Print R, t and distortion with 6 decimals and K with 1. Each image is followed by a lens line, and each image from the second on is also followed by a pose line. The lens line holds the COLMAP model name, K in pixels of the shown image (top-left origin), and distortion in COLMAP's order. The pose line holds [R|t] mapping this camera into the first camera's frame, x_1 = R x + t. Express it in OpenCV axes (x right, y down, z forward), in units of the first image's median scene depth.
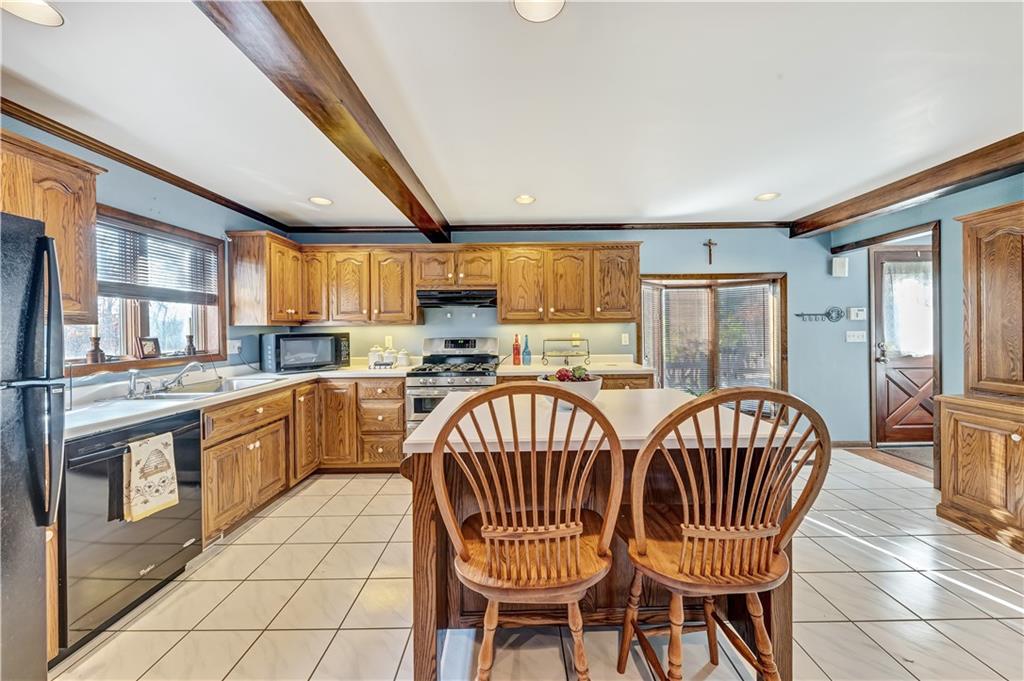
lens RADIAL K [[365.9, 0, 515.6], [0, 365.9, 331.3], [0, 0, 1]] dist [0.009570, 0.000050]
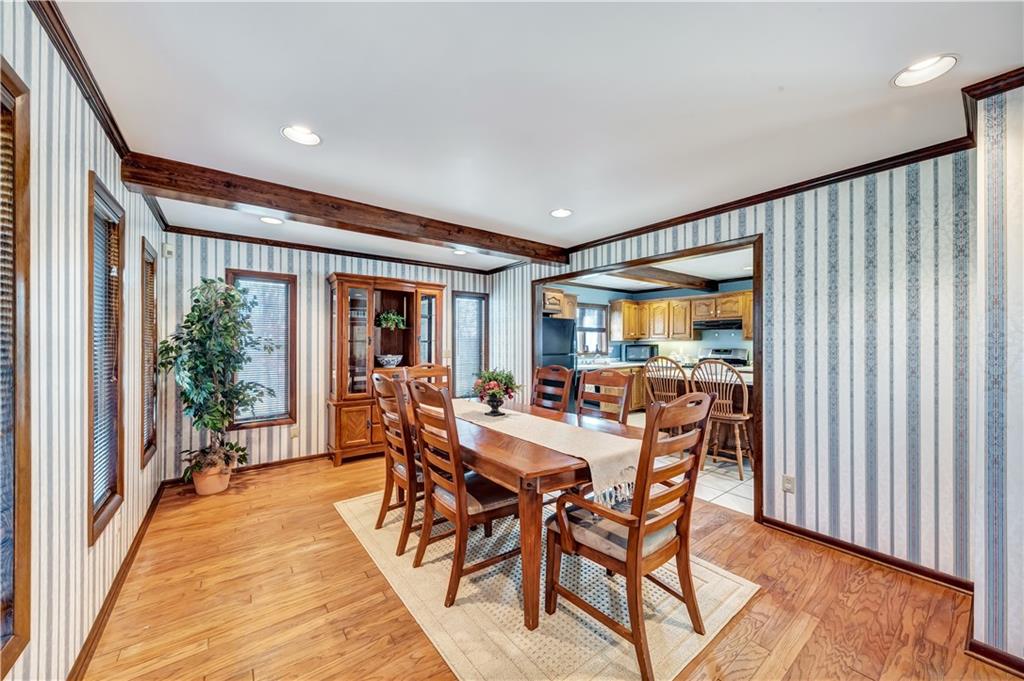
lens RADIAL K [[372.8, 0, 512.7], [0, 372.8, 340.5], [0, 0, 1]] dist [-0.000814, -0.000044]
pose [[0.610018, 0.001568, -0.792386, 0.703569], [-0.011472, 0.999911, -0.006853, 0.005701], [0.792305, 0.013270, 0.609981, -0.903192]]
